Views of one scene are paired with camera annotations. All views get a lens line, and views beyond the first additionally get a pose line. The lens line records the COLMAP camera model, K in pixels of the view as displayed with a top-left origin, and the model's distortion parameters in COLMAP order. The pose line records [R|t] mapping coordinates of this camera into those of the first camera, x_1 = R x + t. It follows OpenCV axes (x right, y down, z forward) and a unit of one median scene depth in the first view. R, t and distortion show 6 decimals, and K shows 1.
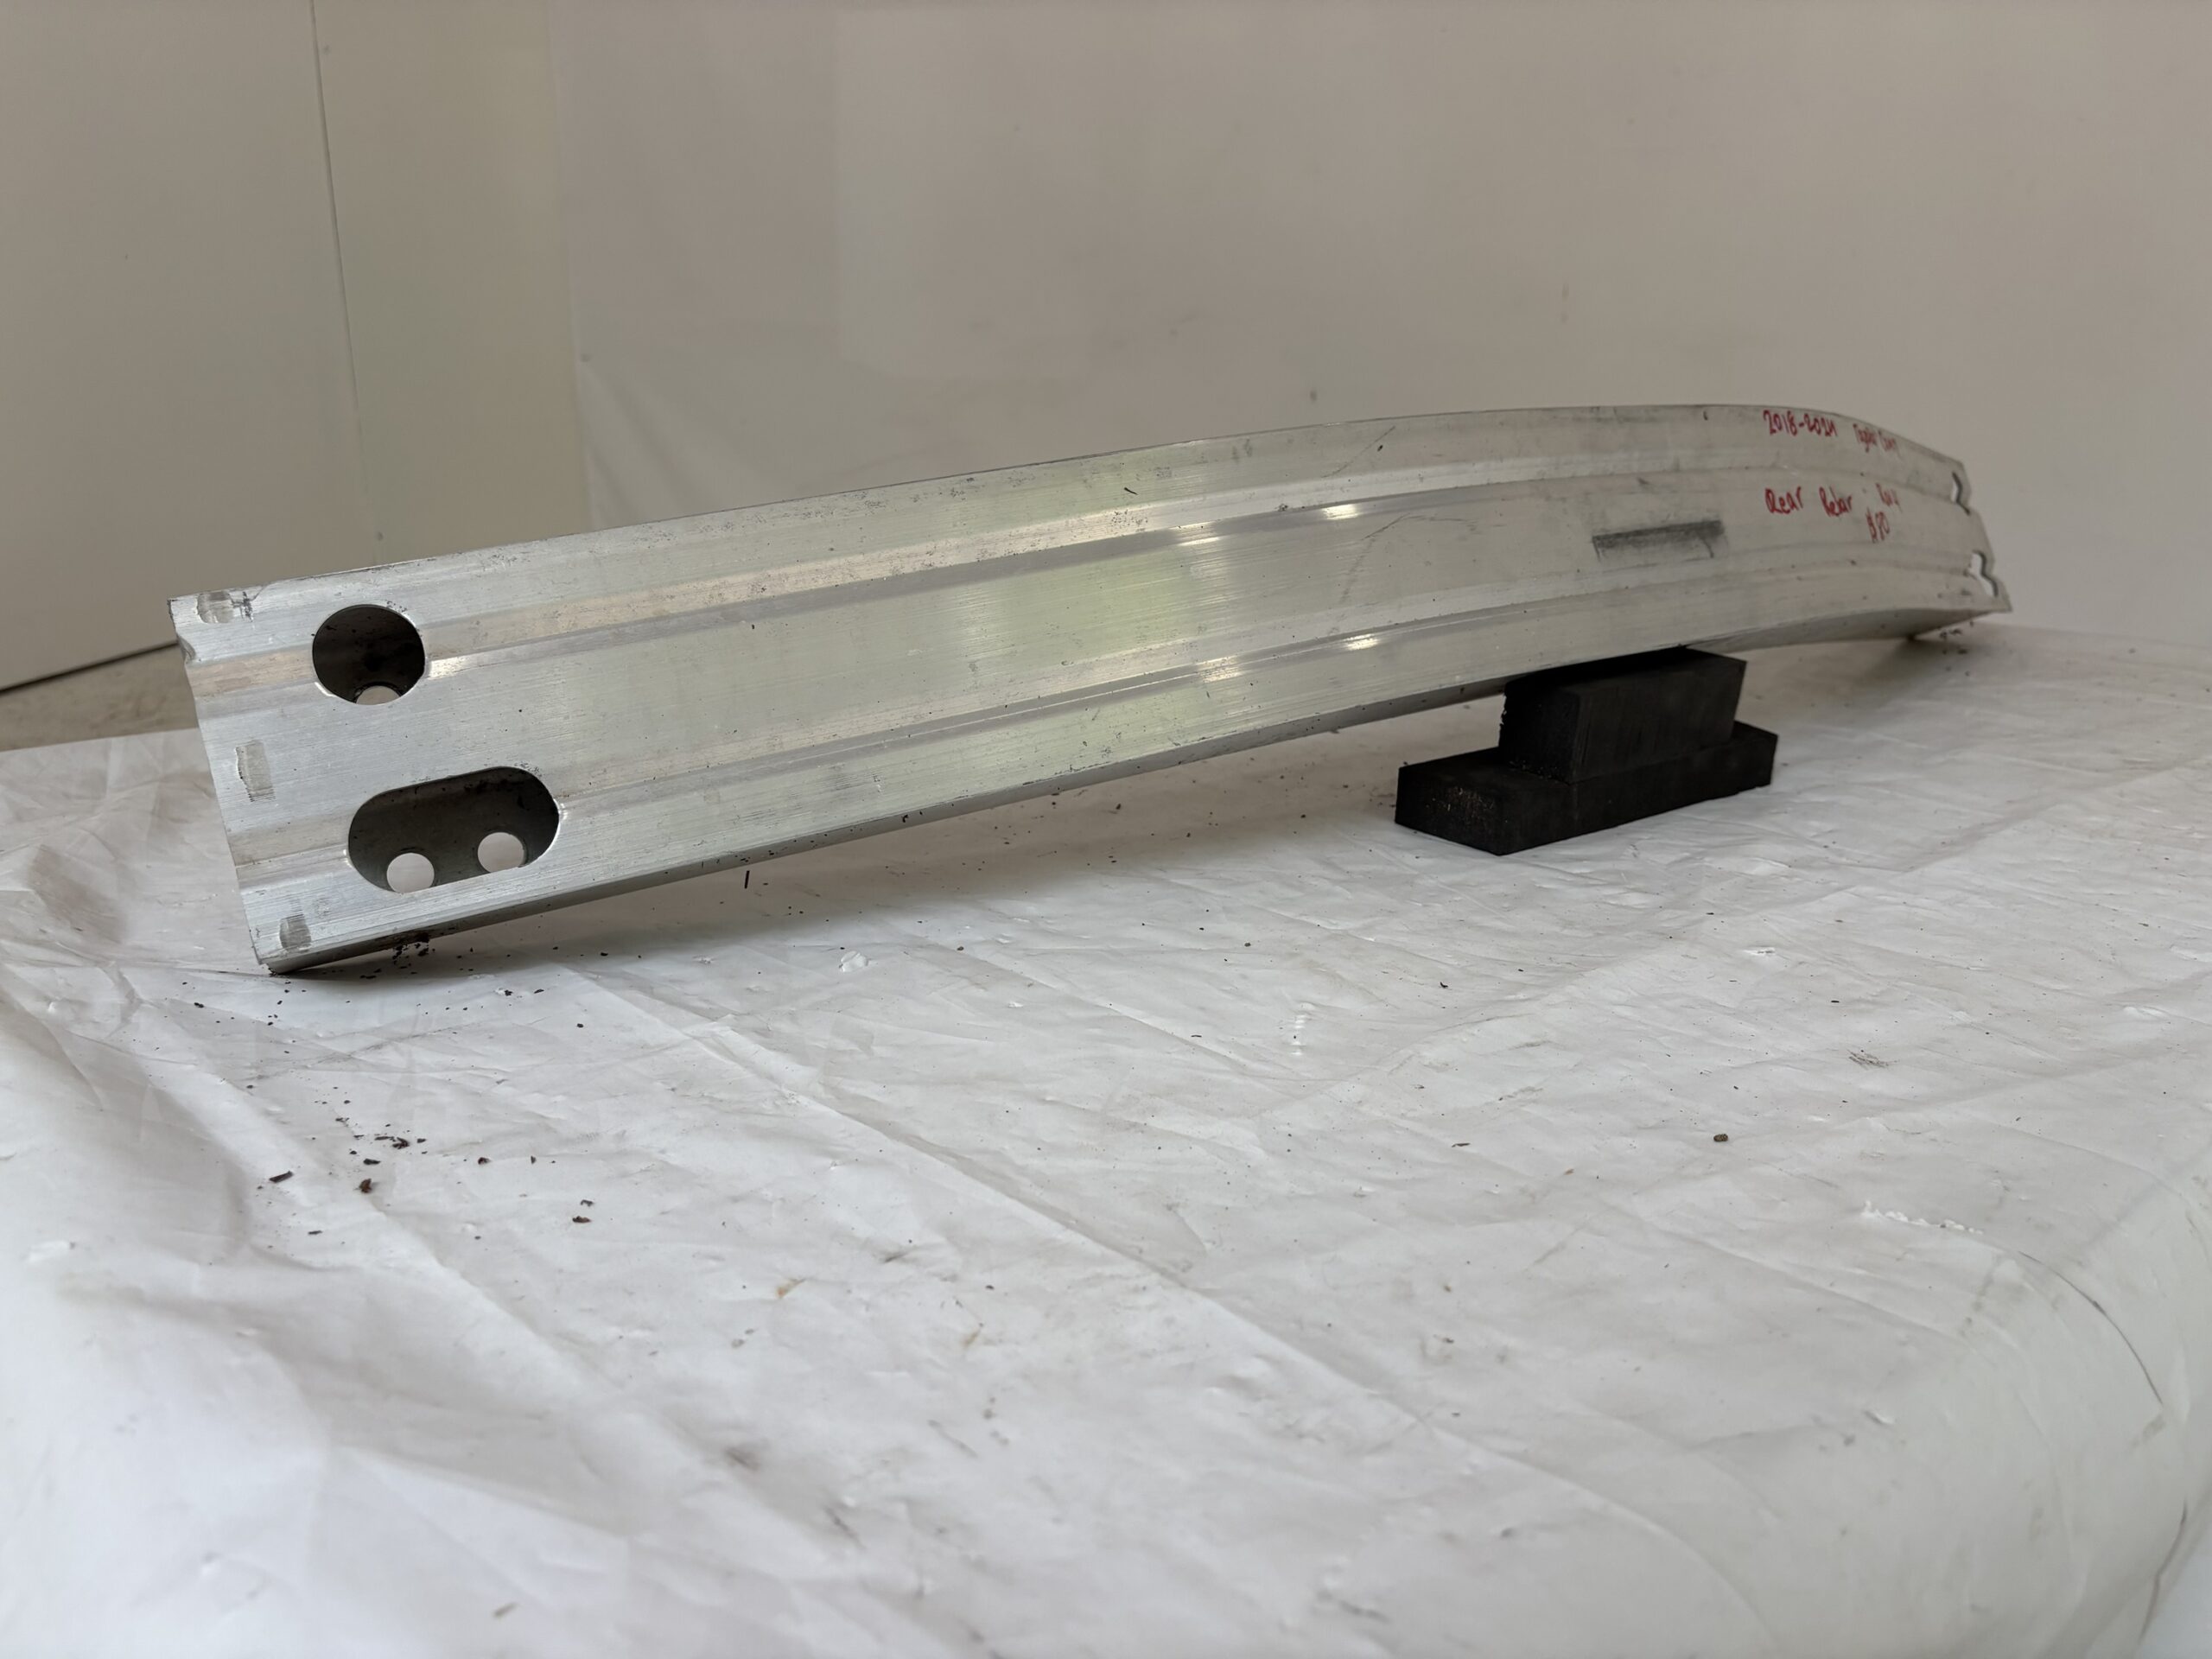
lens RADIAL K [[1692.5, 0, 1105.2], [0, 1692.5, 826.6], [0, 0, 1]] dist [0.009995, 0.002104]
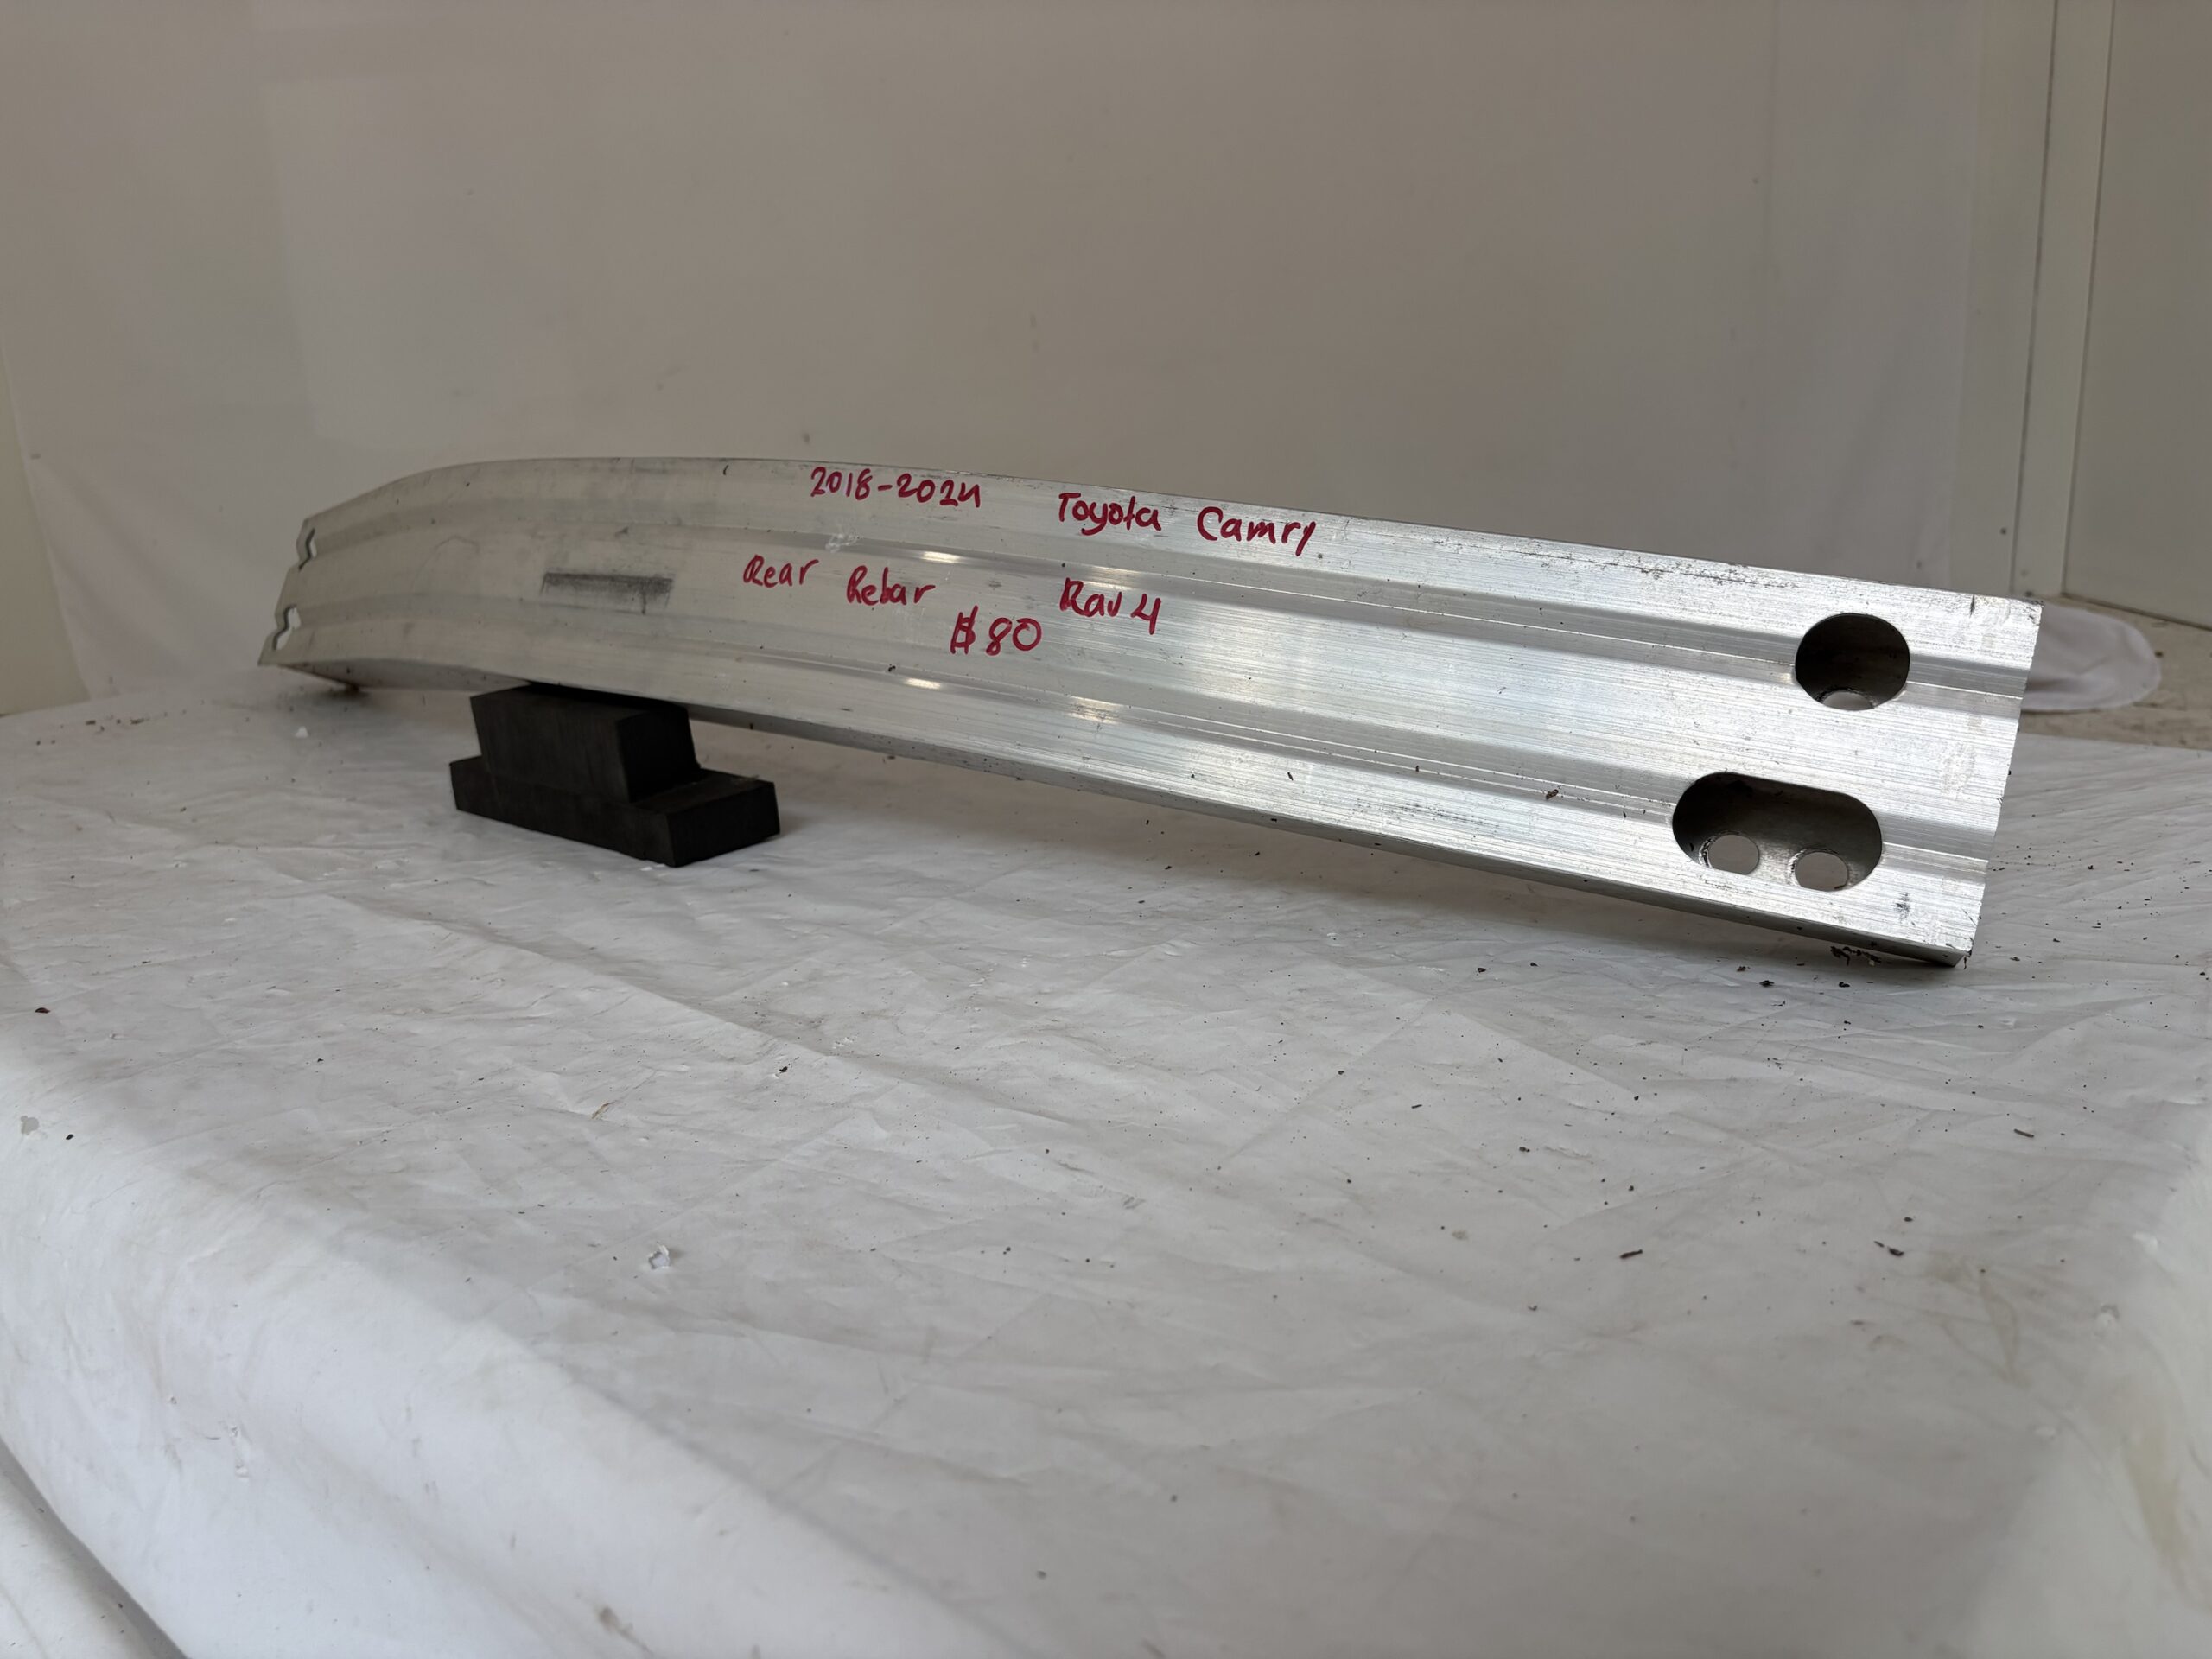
lens RADIAL K [[1652.9, 0, 1121.6], [0, 1652.9, 824.5], [0, 0, 1]] dist [0.015070, -0.017860]
pose [[0.188292, 0.242551, -0.951691, 1.316361], [-0.228034, 0.953339, 0.197854, -0.287270], [0.955273, 0.179763, 0.234816, 1.031888]]
